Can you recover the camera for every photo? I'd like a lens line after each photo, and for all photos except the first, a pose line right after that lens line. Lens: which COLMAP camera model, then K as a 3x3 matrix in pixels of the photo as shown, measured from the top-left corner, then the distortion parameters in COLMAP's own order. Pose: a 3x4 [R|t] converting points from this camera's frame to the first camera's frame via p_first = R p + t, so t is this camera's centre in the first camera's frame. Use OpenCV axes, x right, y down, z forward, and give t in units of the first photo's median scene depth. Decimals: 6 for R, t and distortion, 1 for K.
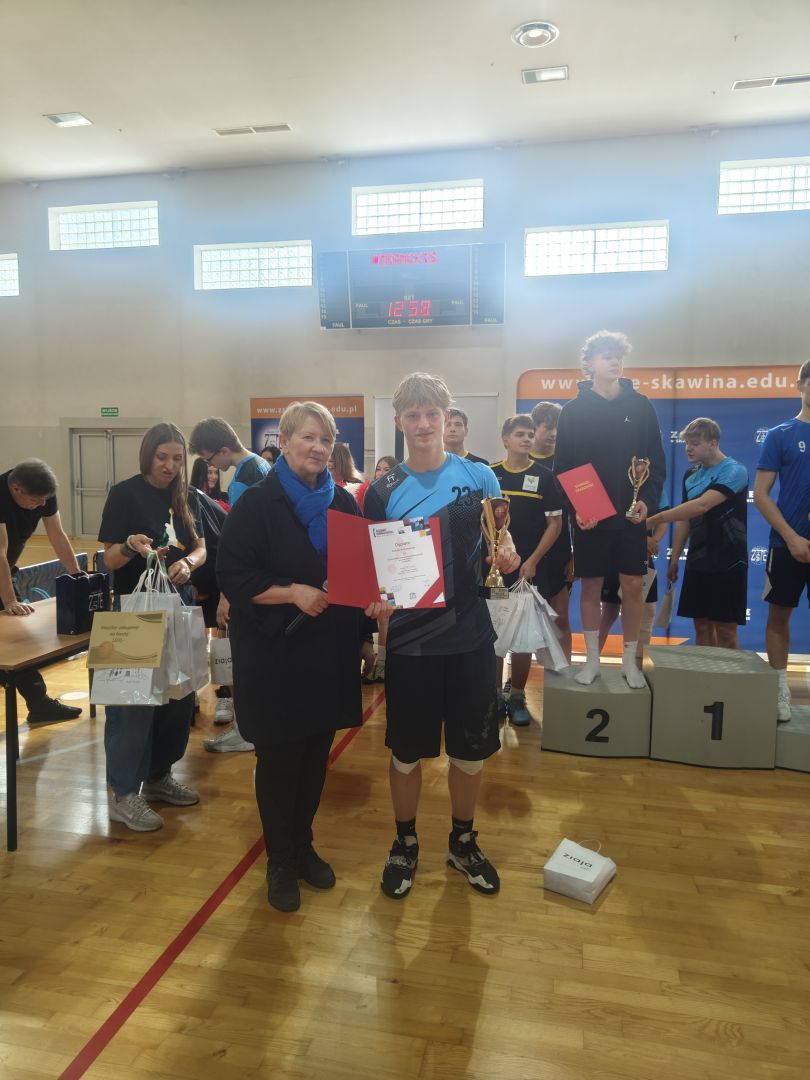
lens RADIAL K [[748.1, 0, 406.0], [0, 748.1, 543.0], [0, 0, 1]] dist [0.008754, 0.002742]
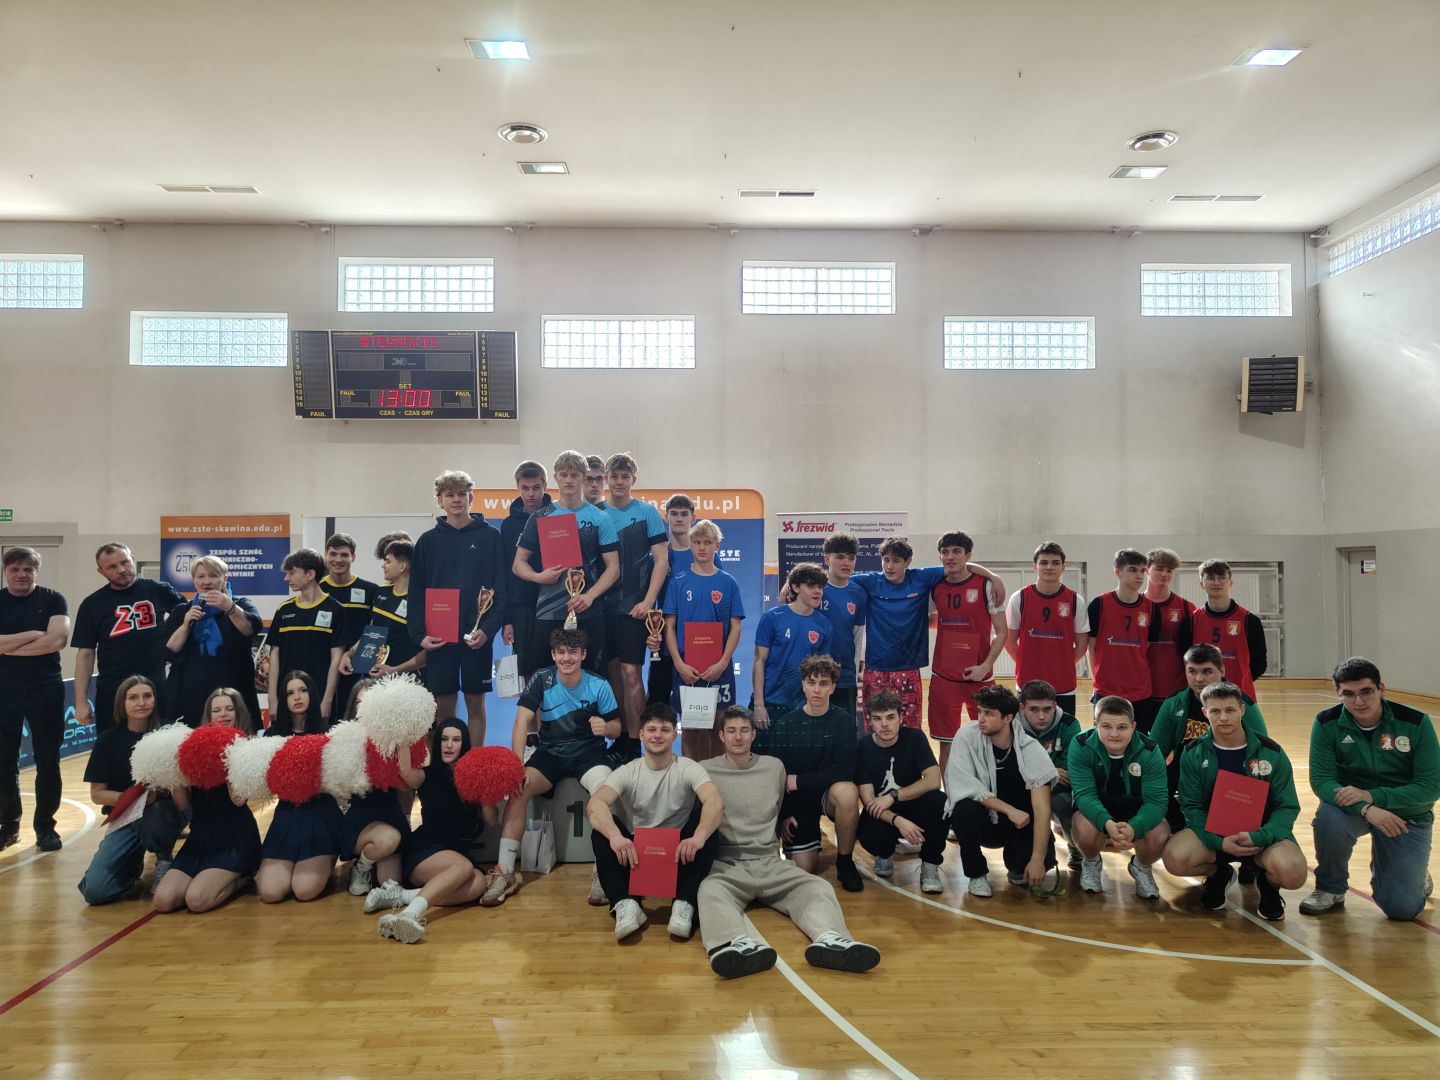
lens RADIAL K [[997.5, 0, 720.3], [0, 997.5, 533.1], [0, 0, 1]] dist [0.008754, 0.002742]
pose [[0.971927, -0.004638, 0.235236, 0.084170], [0.037611, 0.990011, -0.135879, 0.007829], [-0.232256, 0.140912, 0.962393, -0.158950]]
